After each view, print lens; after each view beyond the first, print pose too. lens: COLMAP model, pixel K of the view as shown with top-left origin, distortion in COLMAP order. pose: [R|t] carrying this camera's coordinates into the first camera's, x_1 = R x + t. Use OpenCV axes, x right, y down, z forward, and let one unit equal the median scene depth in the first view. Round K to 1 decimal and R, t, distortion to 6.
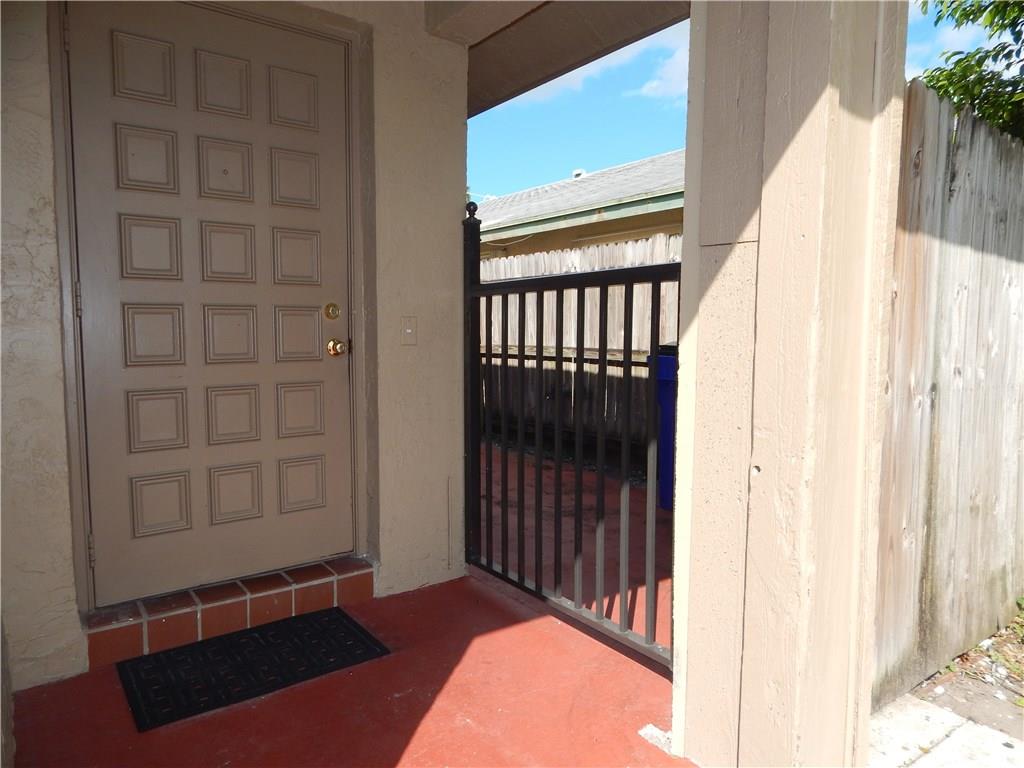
lens RADIAL K [[676.8, 0, 515.0], [0, 676.8, 385.7], [0, 0, 1]] dist [0.004815, -0.011486]
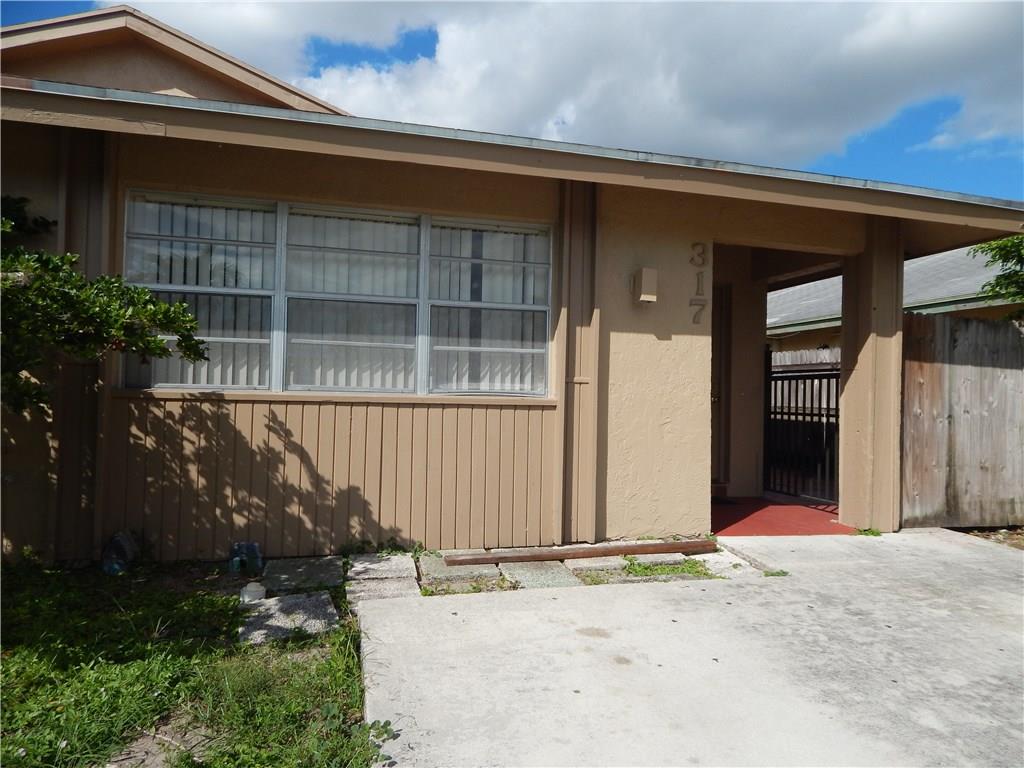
lens RADIAL K [[676.8, 0, 513.2], [0, 676.8, 383.0], [0, 0, 1]] dist [0.004815, -0.011486]
pose [[0.925519, 0.007371, -0.378630, 0.014945], [-0.044954, 0.994880, -0.090519, 0.191979], [0.376024, 0.100798, 0.921111, -2.171640]]
